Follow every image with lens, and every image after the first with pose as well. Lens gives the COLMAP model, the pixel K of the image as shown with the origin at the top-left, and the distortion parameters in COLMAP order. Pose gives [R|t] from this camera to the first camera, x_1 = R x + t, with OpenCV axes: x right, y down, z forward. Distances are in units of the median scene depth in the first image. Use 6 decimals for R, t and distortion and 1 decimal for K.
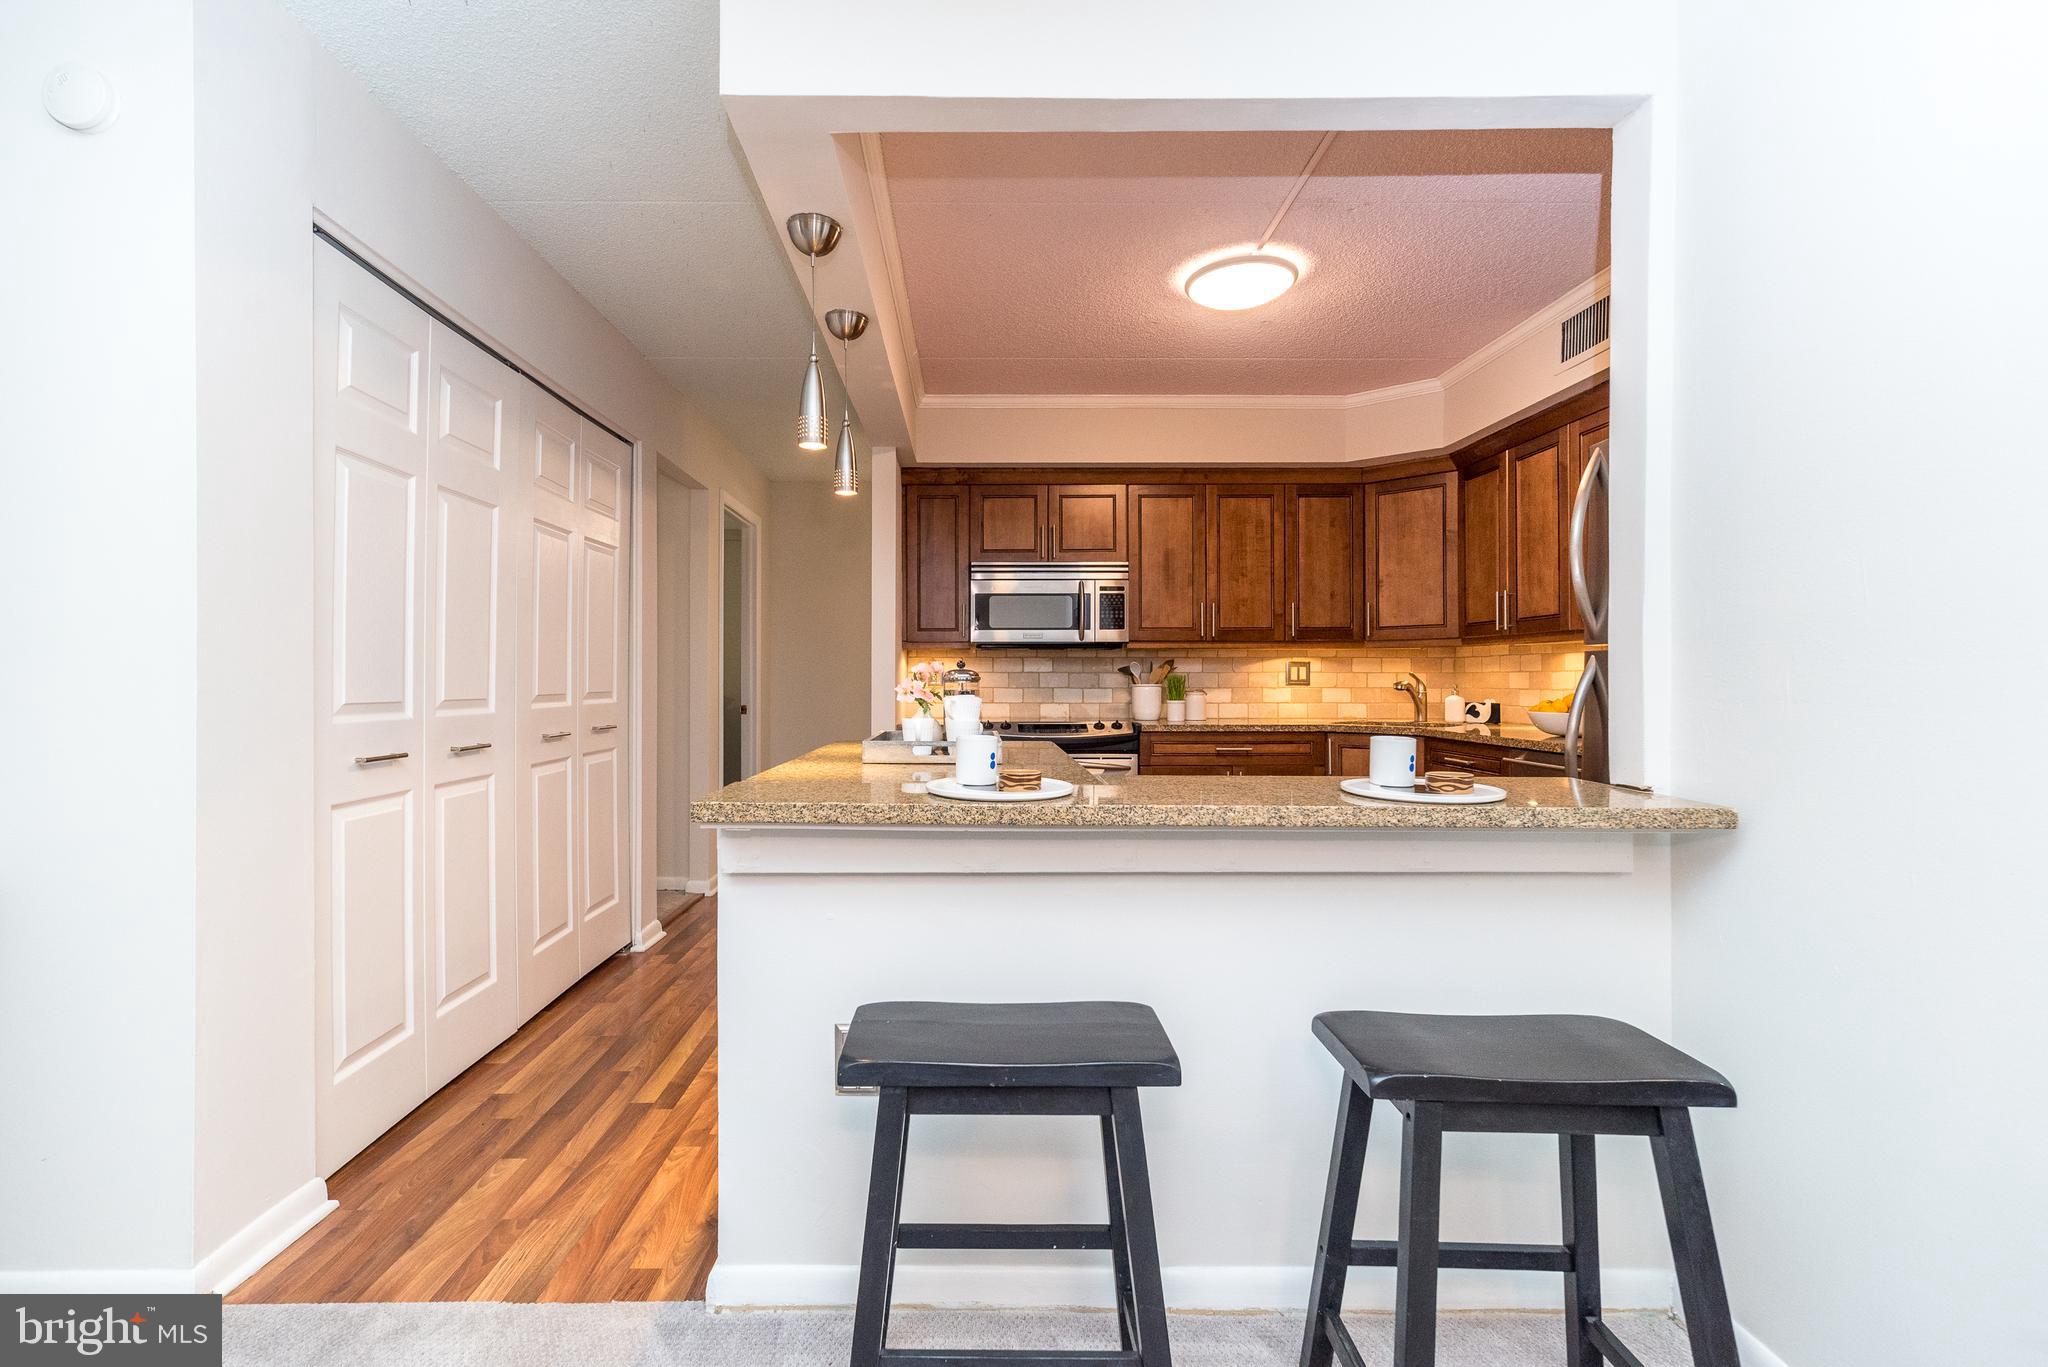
lens RADIAL K [[913.9, 0, 971.7], [0, 913.9, 686.1], [0, 0, 1]] dist [0.002585, 0.000295]
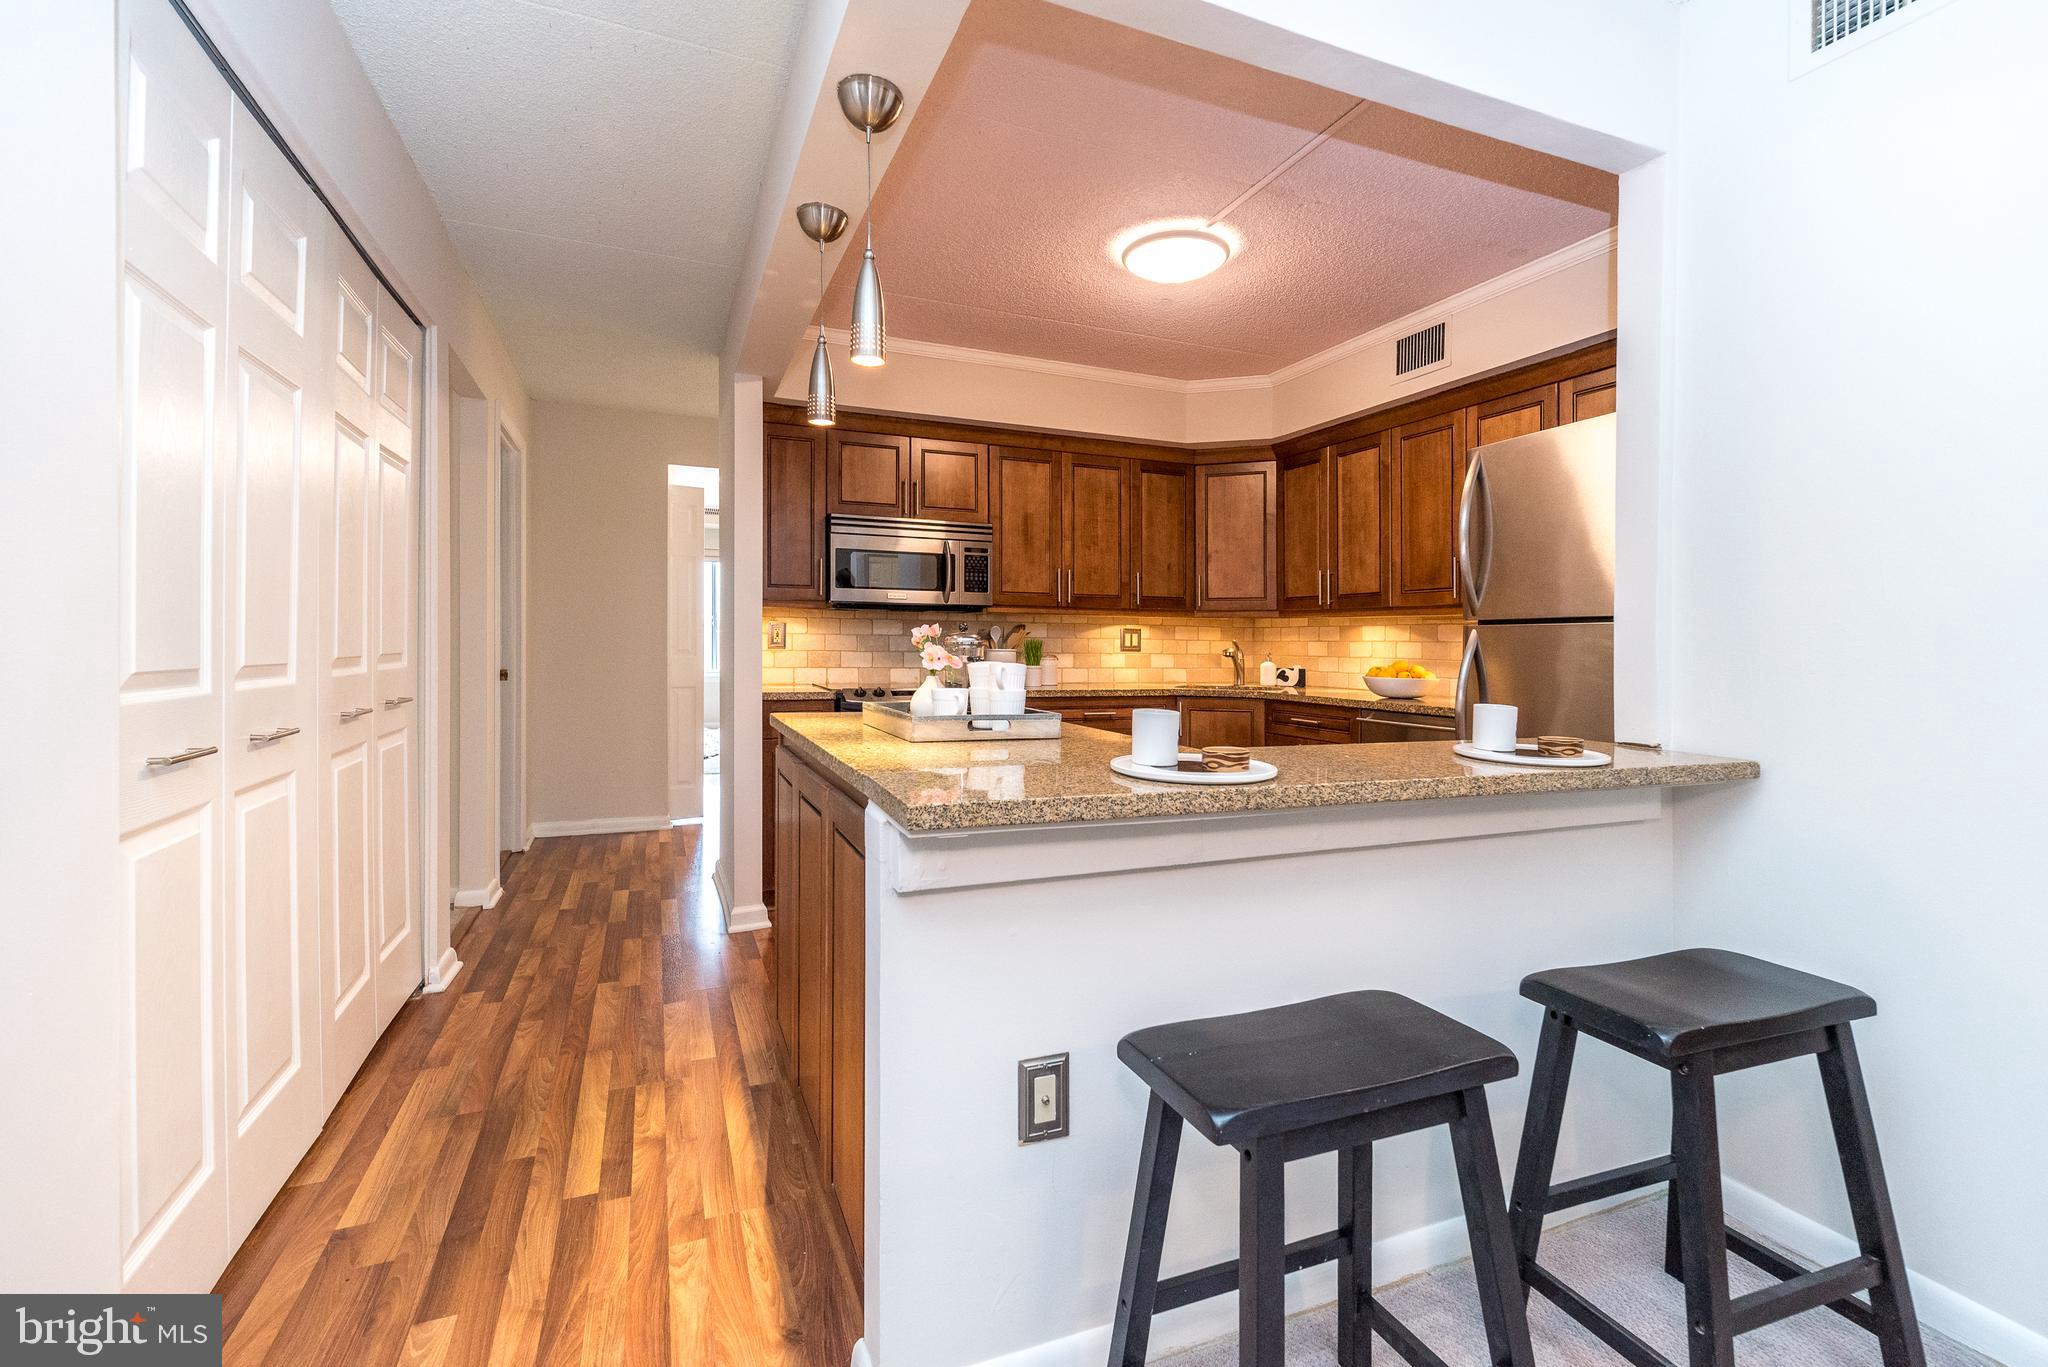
lens RADIAL K [[912.7, 0, 1027.2], [0, 912.7, 647.8], [0, 0, 1]] dist [0.001320, 0.000558]
pose [[0.923190, 0.008952, 0.384239, -0.181431], [-0.008705, 0.999959, -0.002382, -0.001473], [-0.384245, -0.001146, 0.923231, 0.089903]]
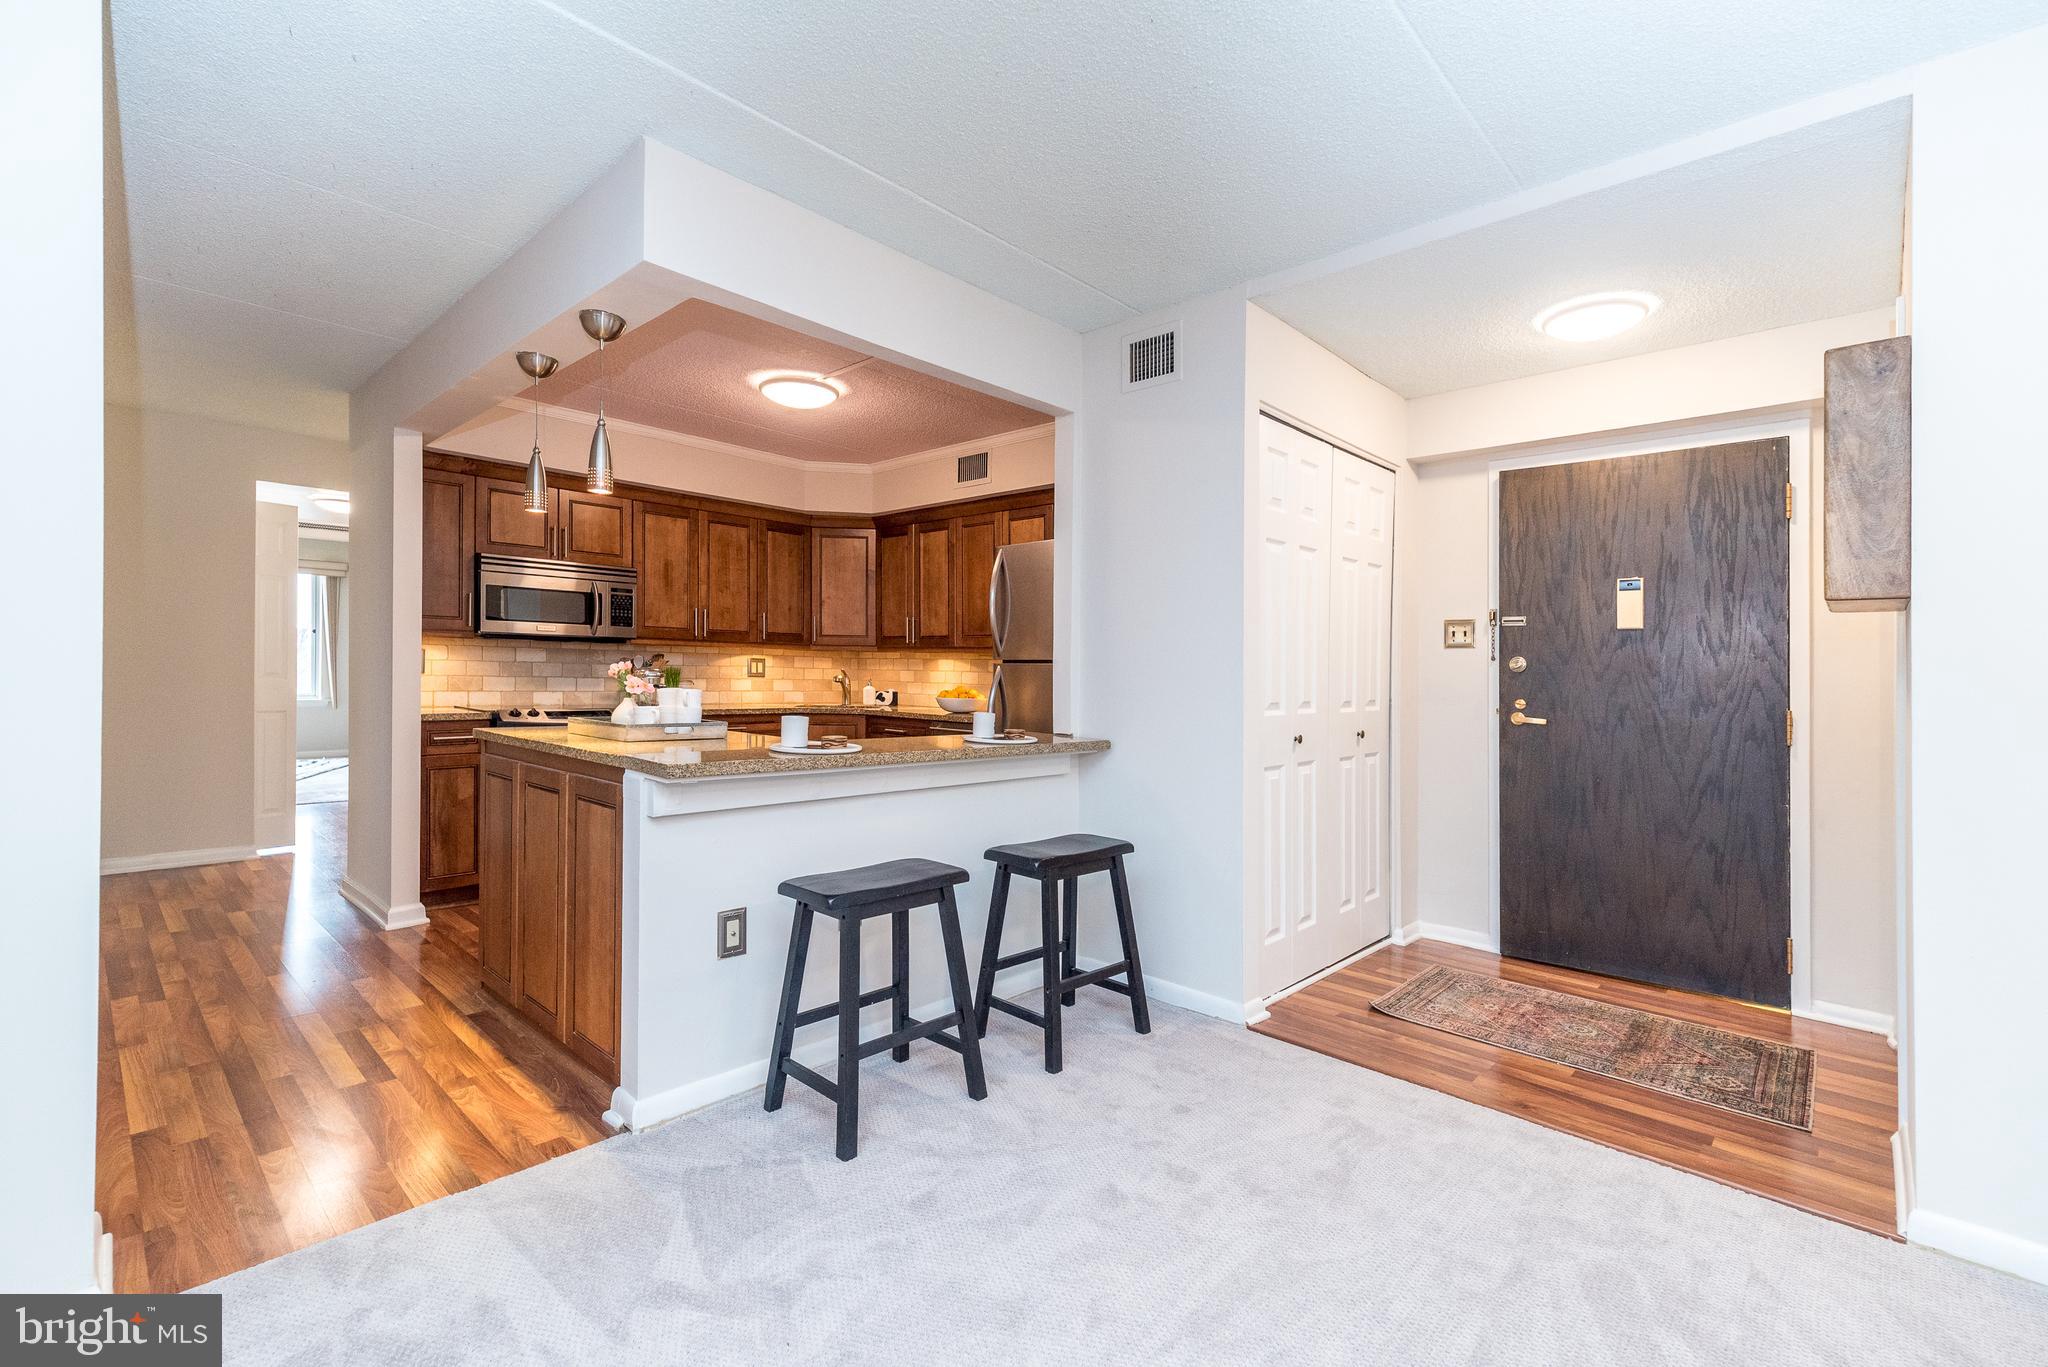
lens RADIAL K [[889.5, 0, 1033.6], [0, 889.5, 695.6], [0, 0, 1]] dist [0.007545, -0.000014]
pose [[0.677510, -0.004673, 0.735499, -0.335726], [-0.015674, 0.999661, 0.020790, -0.008099], [-0.735347, -0.025614, 0.677207, -0.133770]]
